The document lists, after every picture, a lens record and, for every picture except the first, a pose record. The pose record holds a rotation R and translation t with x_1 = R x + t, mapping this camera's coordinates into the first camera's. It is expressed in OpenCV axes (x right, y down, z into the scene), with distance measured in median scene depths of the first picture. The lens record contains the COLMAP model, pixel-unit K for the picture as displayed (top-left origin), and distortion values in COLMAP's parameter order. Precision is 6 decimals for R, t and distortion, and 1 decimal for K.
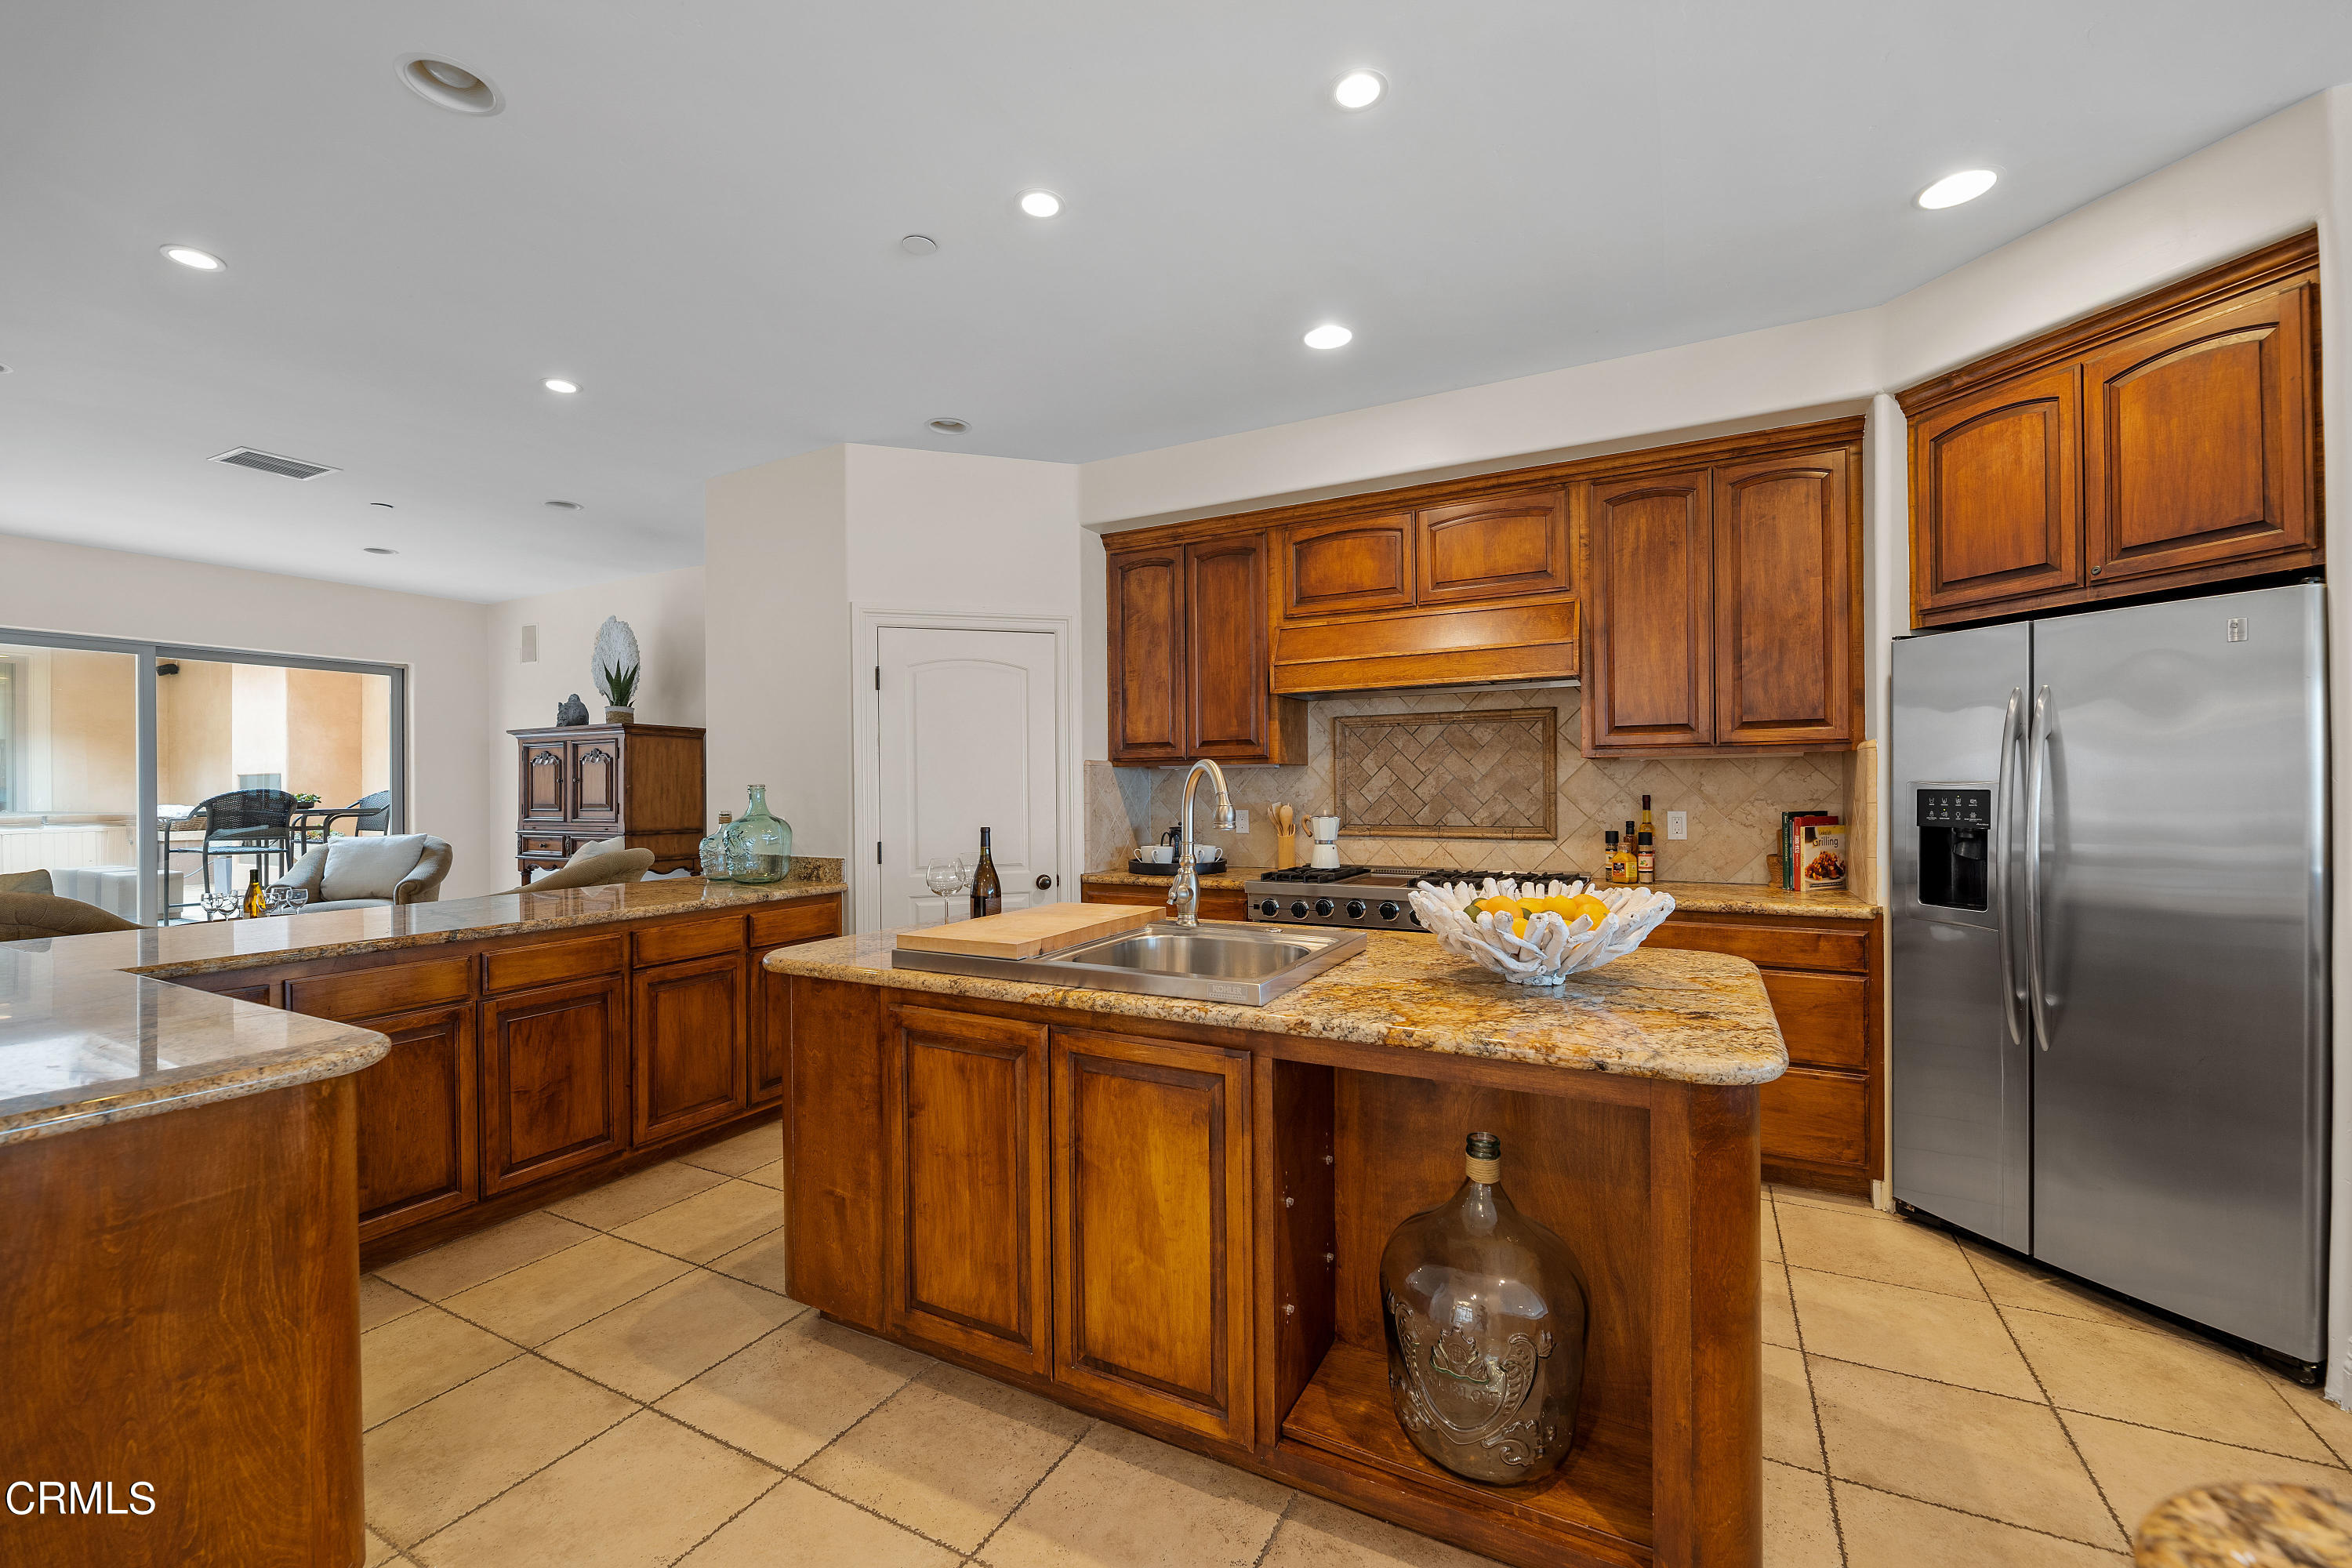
lens RADIAL K [[947.7, 0, 1193.0], [0, 947.7, 787.7], [0, 0, 1]] dist [0.002030, -0.003649]
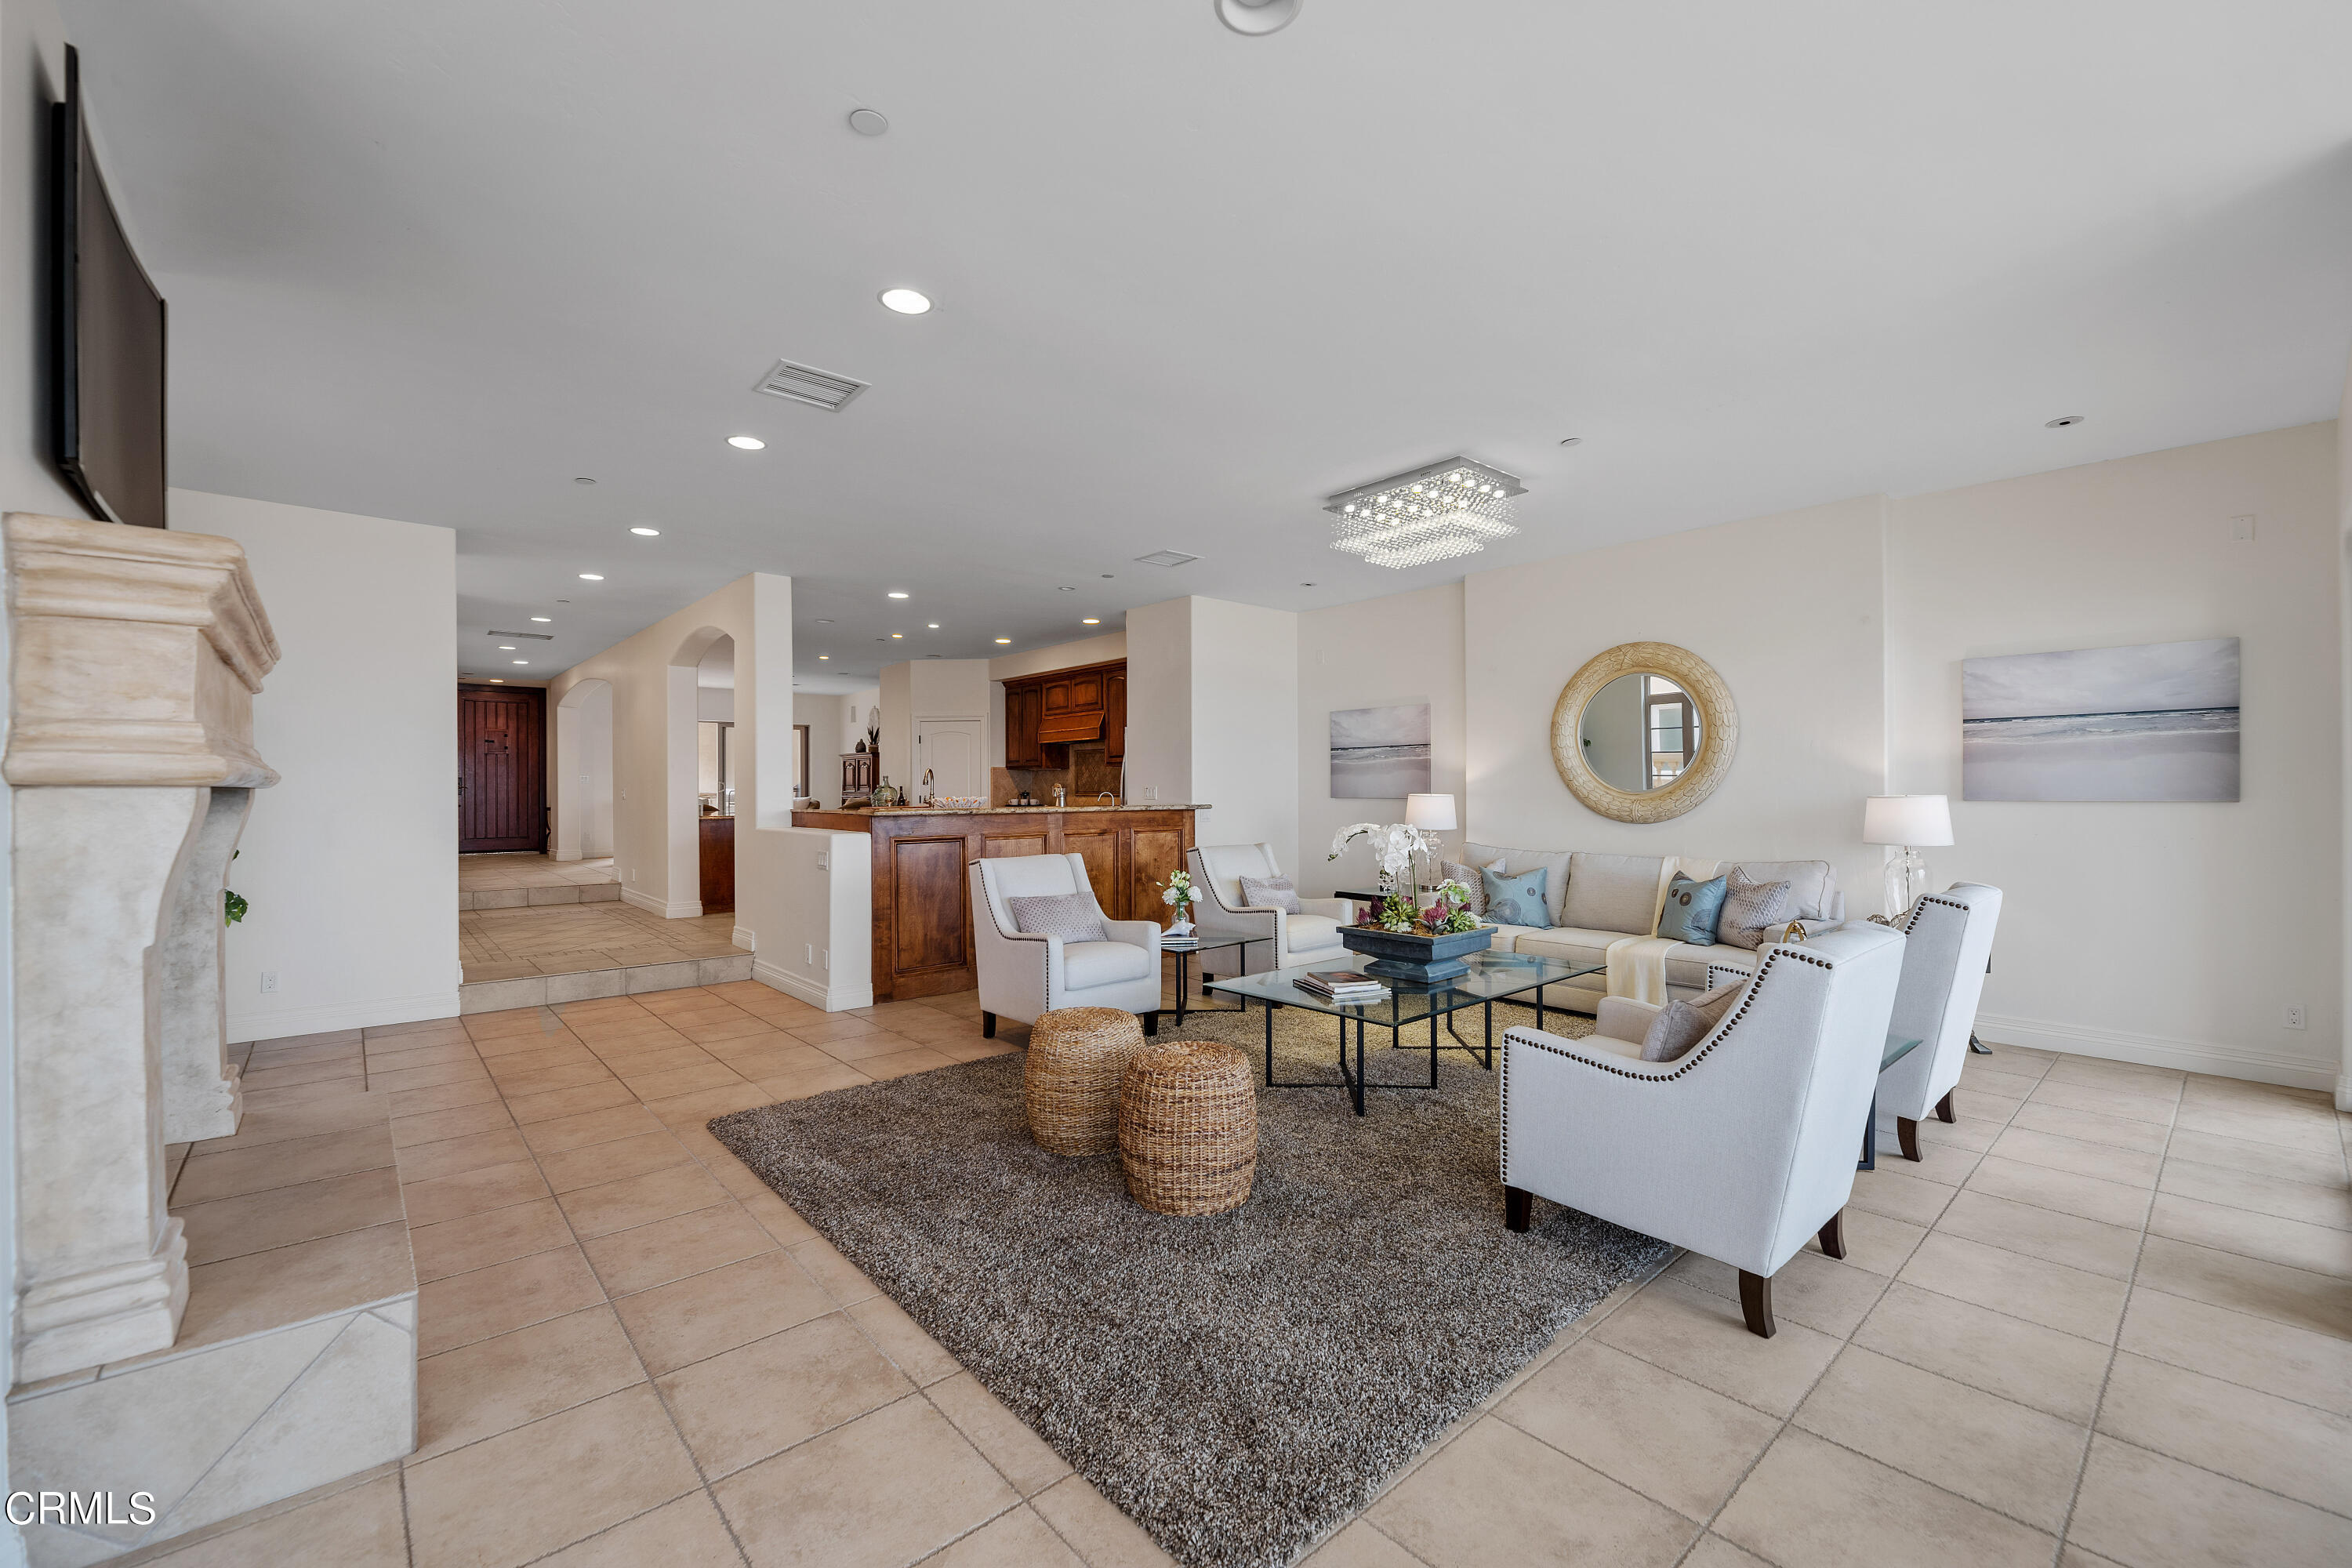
lens RADIAL K [[953.9, 0, 1186.2], [0, 953.9, 788.2], [0, 0, 1]] dist [-0.000676, -0.000747]
pose [[0.933173, 0.005951, -0.359378, 1.693322], [-0.005643, 0.999982, 0.001907, 0.027645], [0.359383, 0.000249, 0.933190, -1.647218]]
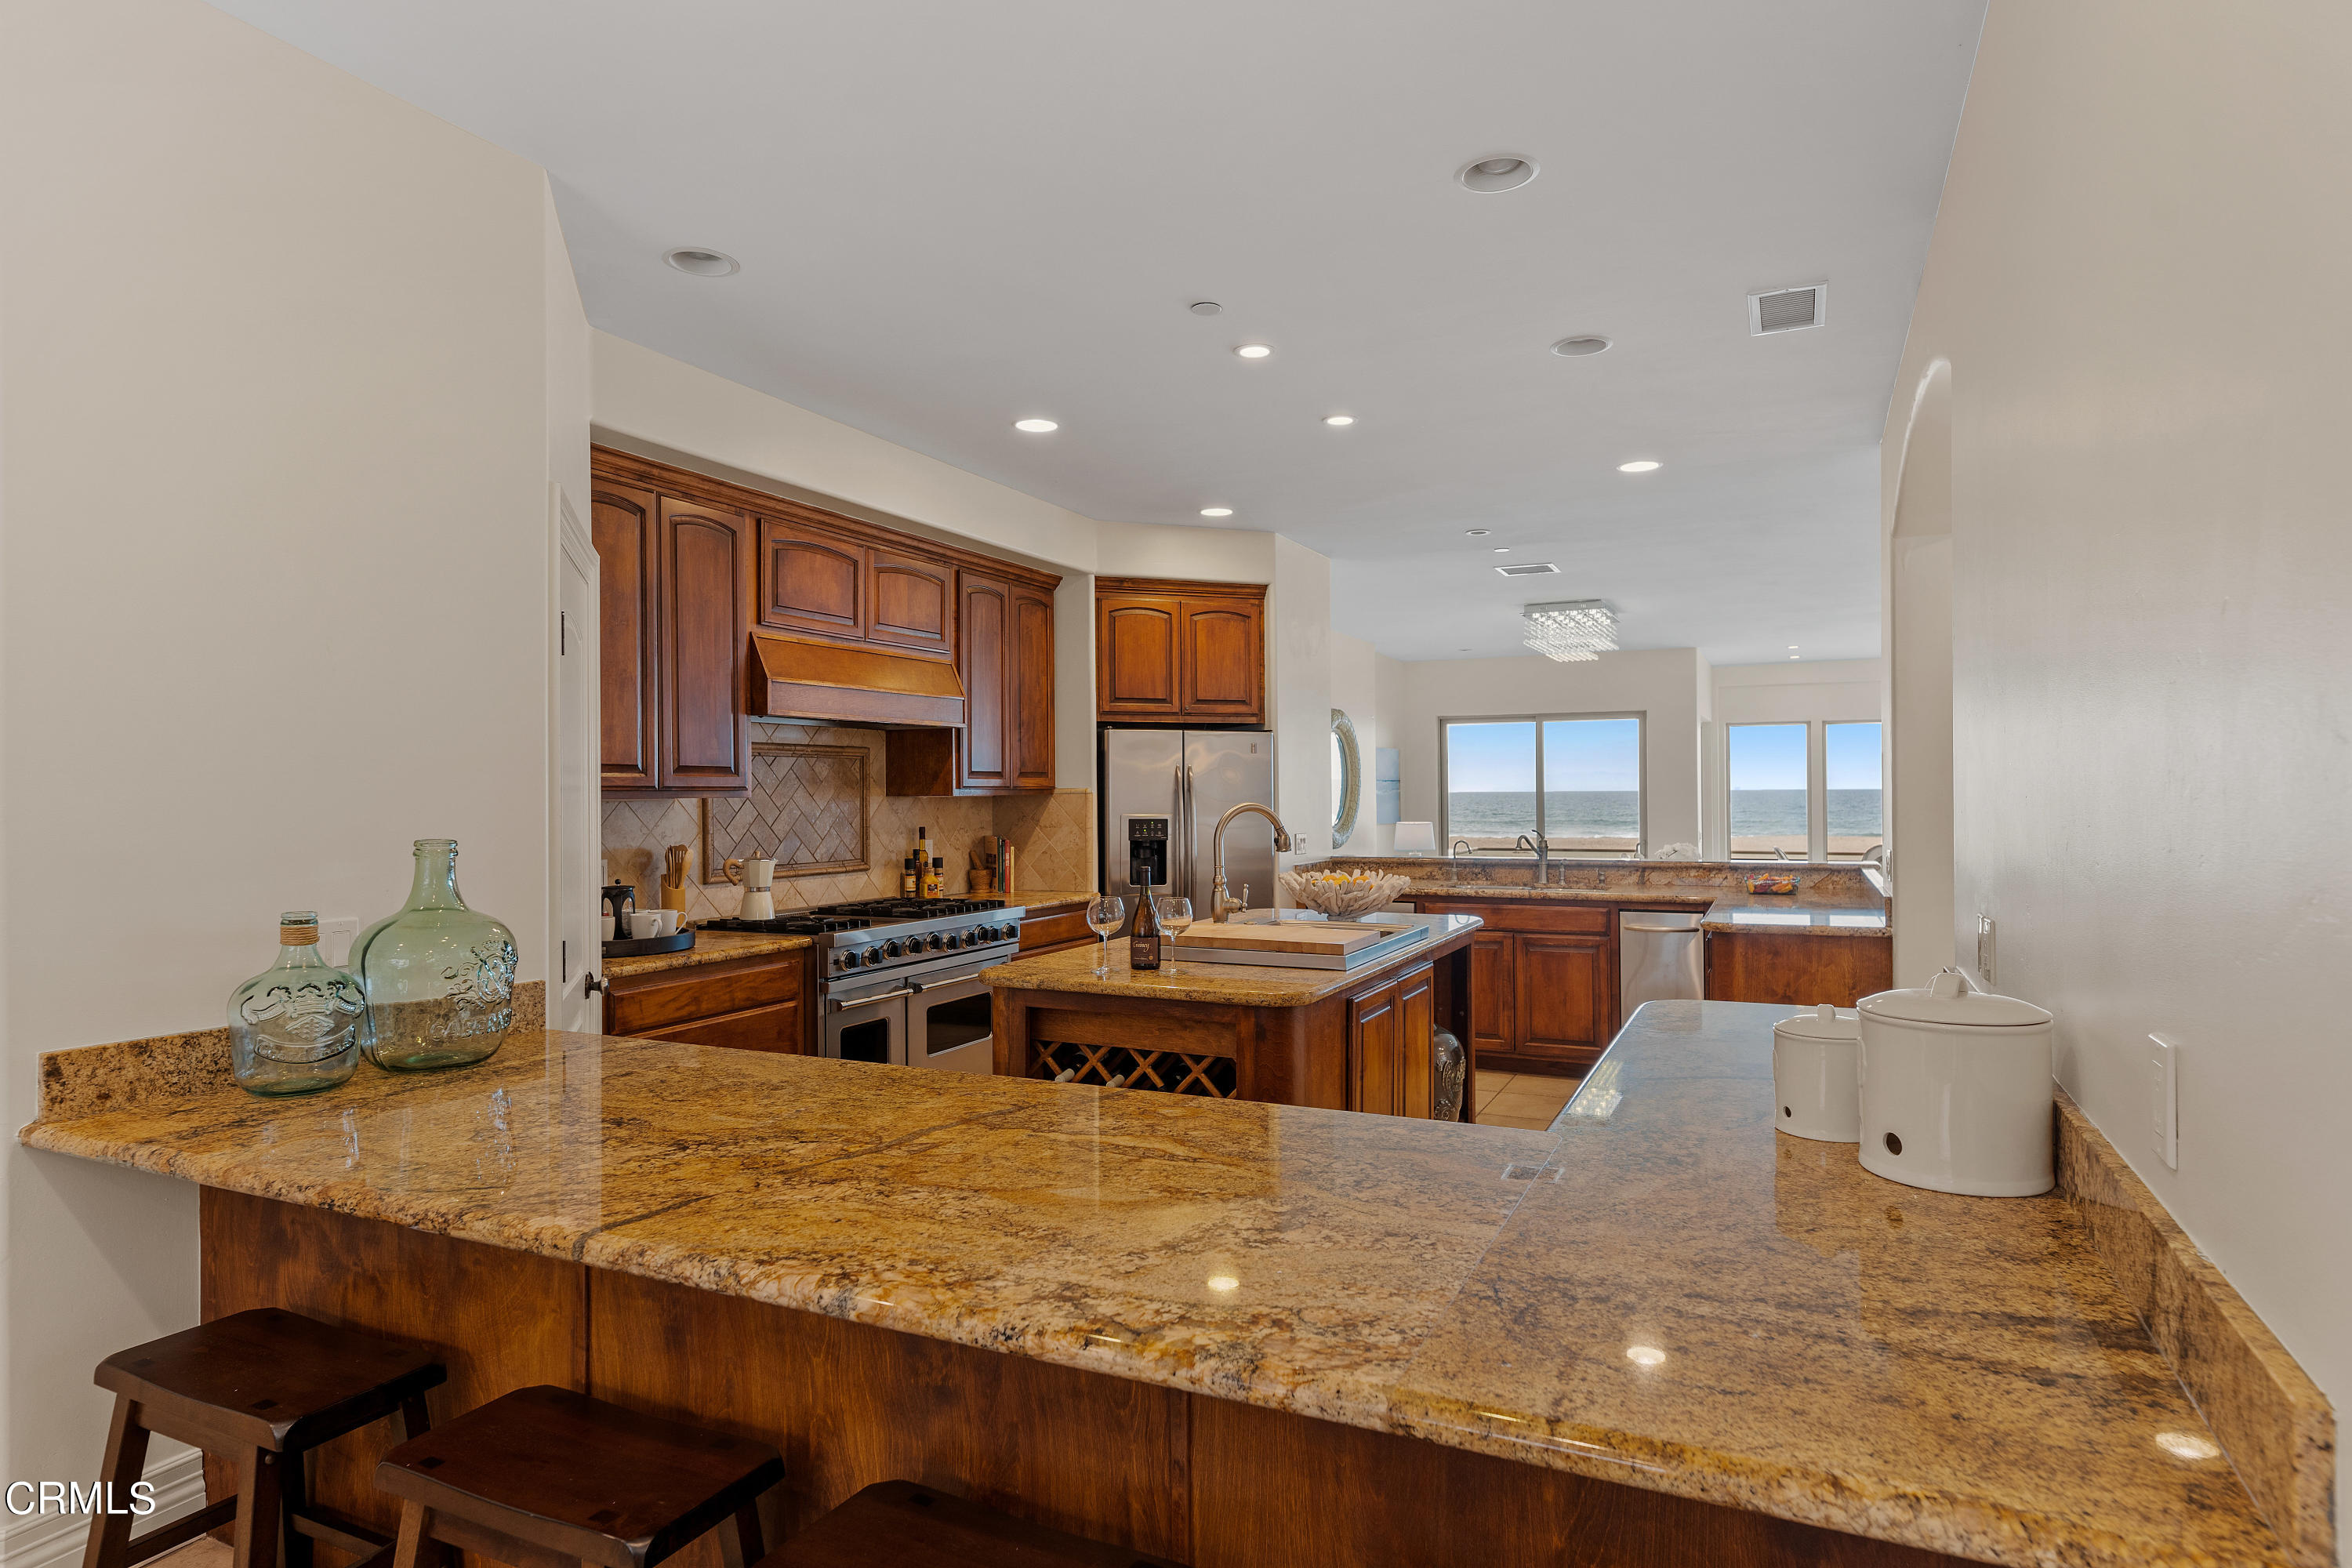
lens RADIAL K [[1290.3, 0, 1176.0], [0, 1290.3, 784.0], [0, 0, 1]] dist [0.003223, -0.001611]
pose [[-0.033399, 0.015215, 0.999326, -1.210013], [0.007696, 0.999858, -0.014966, -0.020165], [-0.999412, 0.007191, -0.033512, 0.769933]]
